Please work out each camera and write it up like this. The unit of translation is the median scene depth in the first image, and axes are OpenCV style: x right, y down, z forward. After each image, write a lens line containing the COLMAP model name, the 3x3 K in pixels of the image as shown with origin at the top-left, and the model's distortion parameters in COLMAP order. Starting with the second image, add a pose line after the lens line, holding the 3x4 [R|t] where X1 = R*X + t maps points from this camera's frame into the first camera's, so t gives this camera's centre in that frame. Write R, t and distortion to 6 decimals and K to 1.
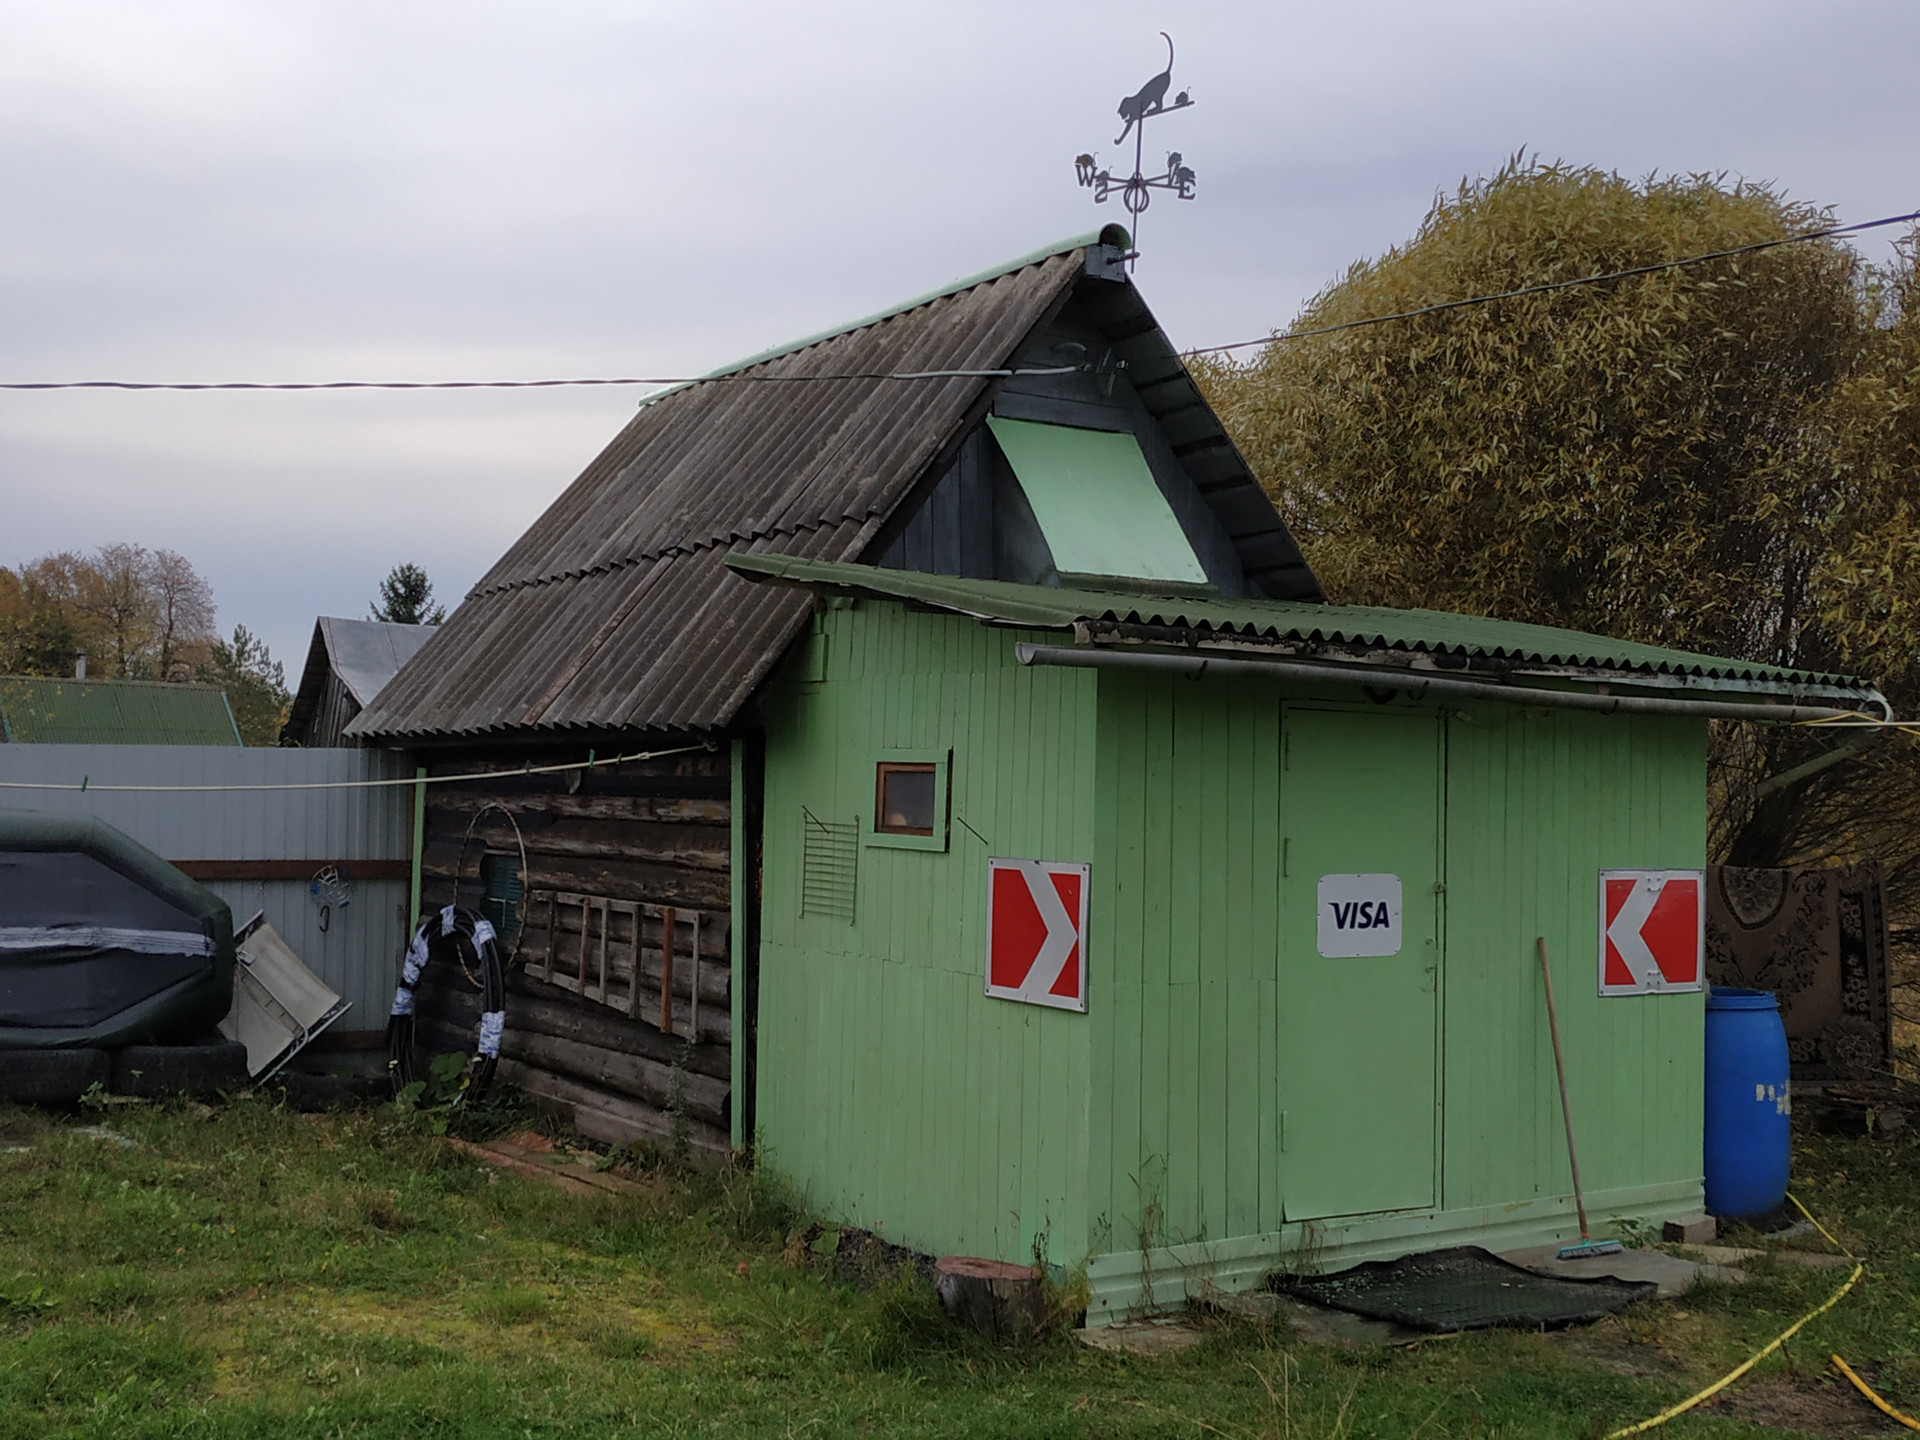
lens RADIAL K [[1389.3, 0, 835.4], [0, 1389.3, 790.0], [0, 0, 1]] dist [0.037910, -0.036024]
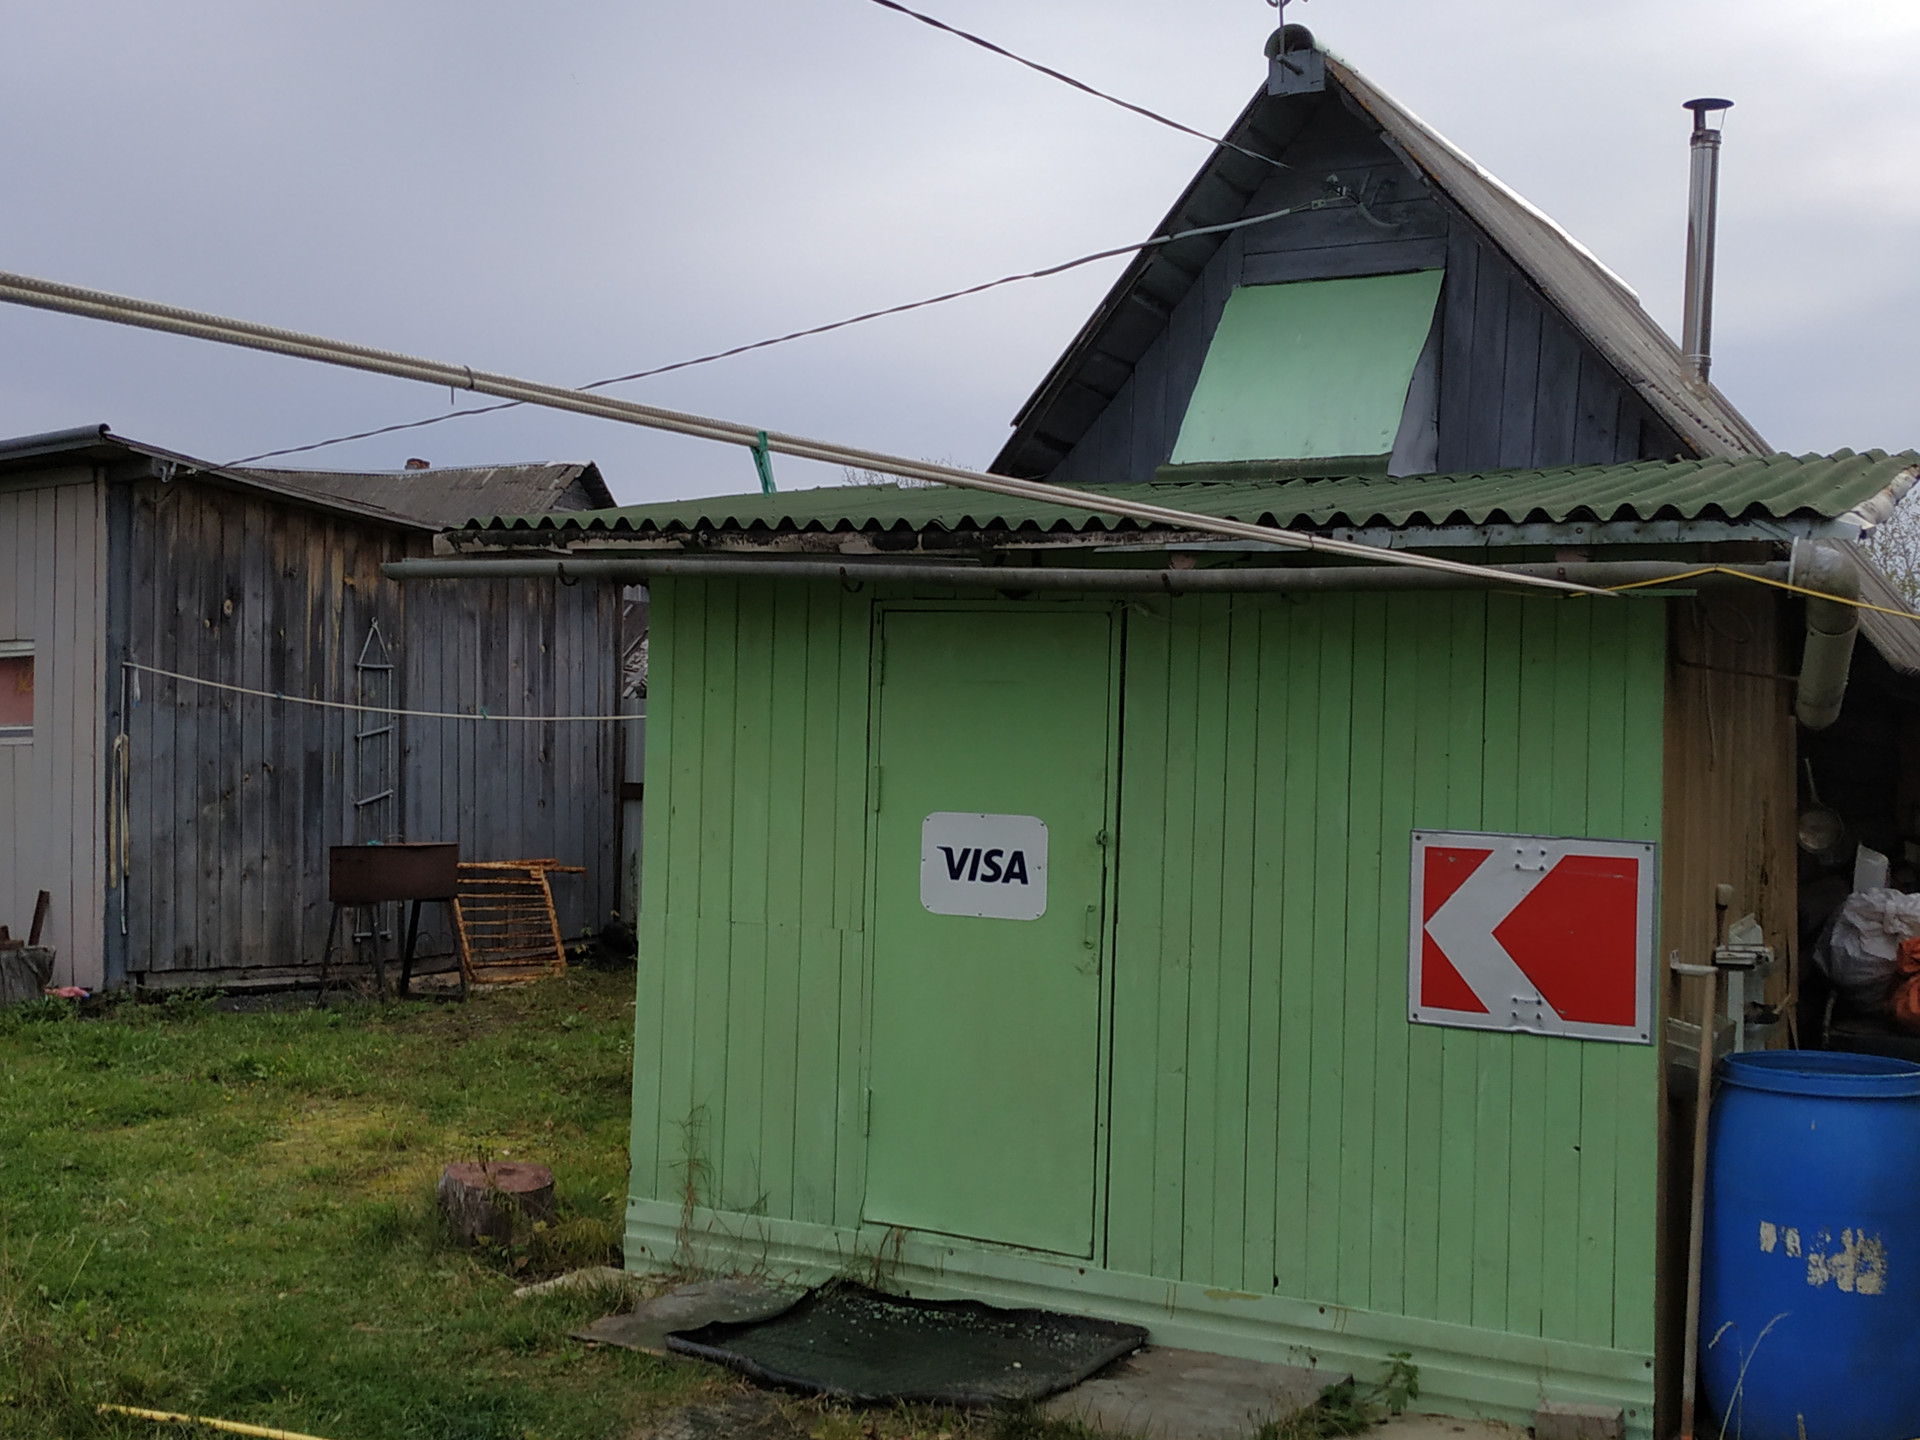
lens RADIAL K [[1389.3, 0, 1014.5], [0, 1389.3, 740.5], [0, 0, 1]] dist [0.037910, -0.036024]
pose [[0.752541, 0.010025, -0.658469, 0.935912], [-0.011927, 0.999928, 0.001593, 0.017206], [0.658437, 0.006655, 0.752606, 0.422498]]
